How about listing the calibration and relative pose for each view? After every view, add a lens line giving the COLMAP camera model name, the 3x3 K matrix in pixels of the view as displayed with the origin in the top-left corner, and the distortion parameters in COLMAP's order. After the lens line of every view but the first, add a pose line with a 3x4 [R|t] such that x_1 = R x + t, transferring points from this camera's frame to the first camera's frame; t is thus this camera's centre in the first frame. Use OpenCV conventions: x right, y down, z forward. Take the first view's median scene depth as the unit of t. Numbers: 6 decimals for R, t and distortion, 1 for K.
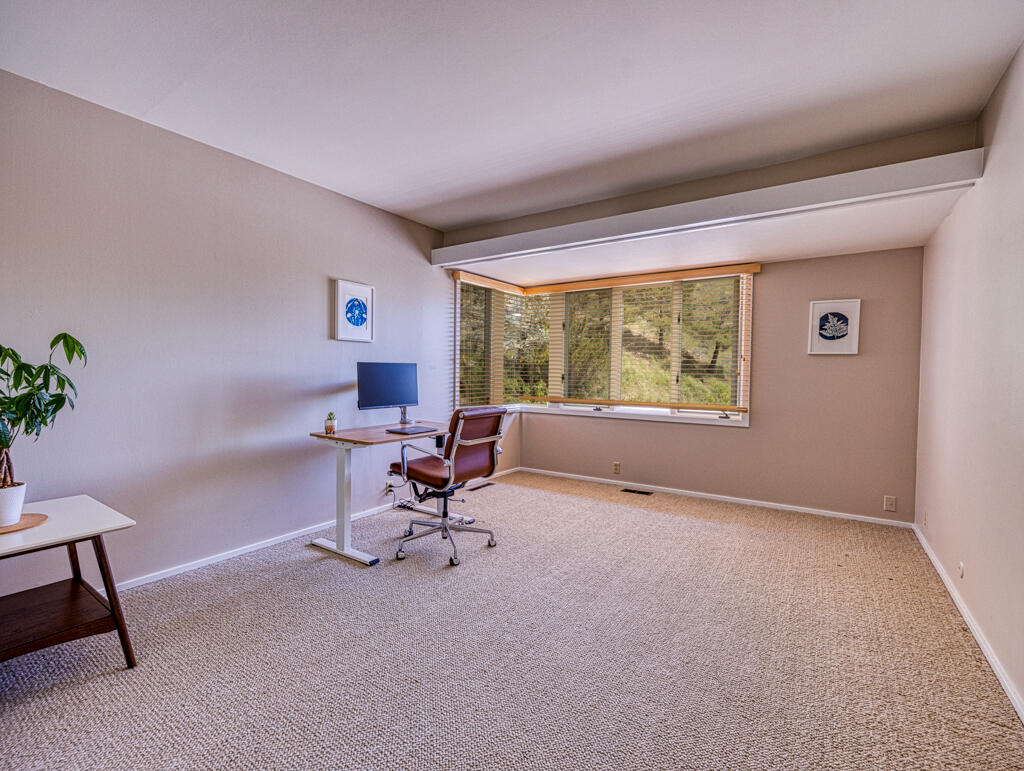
lens RADIAL K [[471.2, 0, 509.3], [0, 471.2, 379.5], [0, 0, 1]] dist [-0.000642, 0.000722]
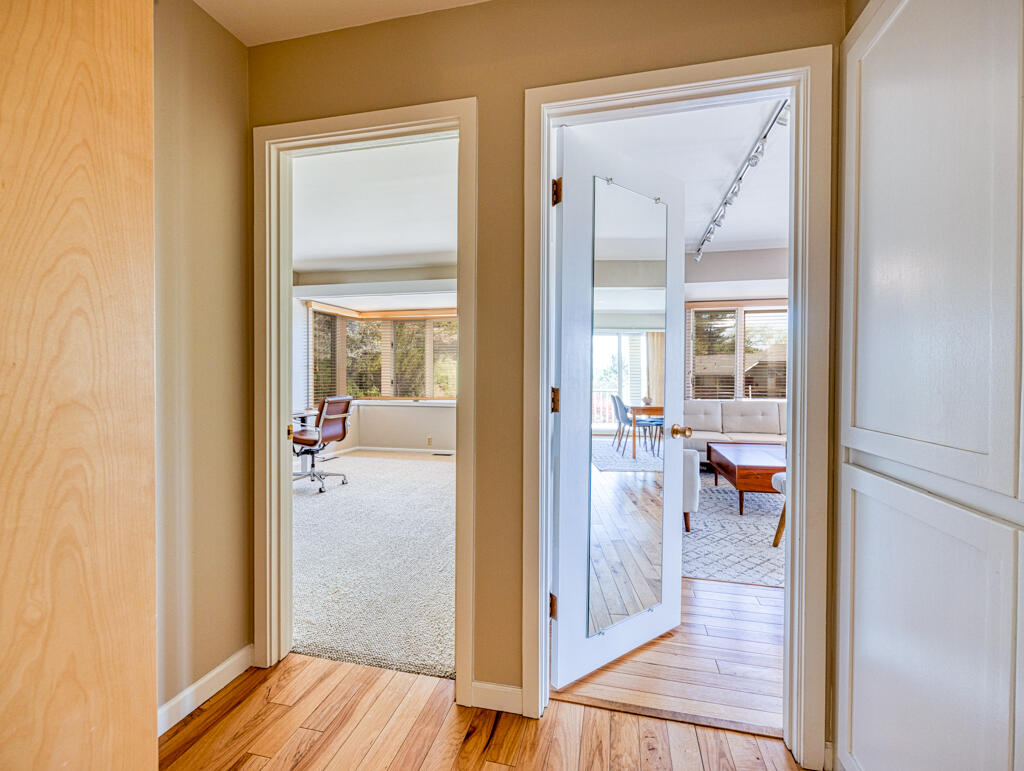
lens RADIAL K [[471.2, 0, 507.2], [0, 471.2, 375.7], [0, 0, 1]] dist [-0.000642, 0.000722]
pose [[0.941270, -0.007678, 0.337568, -0.038706], [0.016345, 0.999606, -0.022839, 0.024013], [-0.337259, 0.027015, 0.941024, -0.487502]]
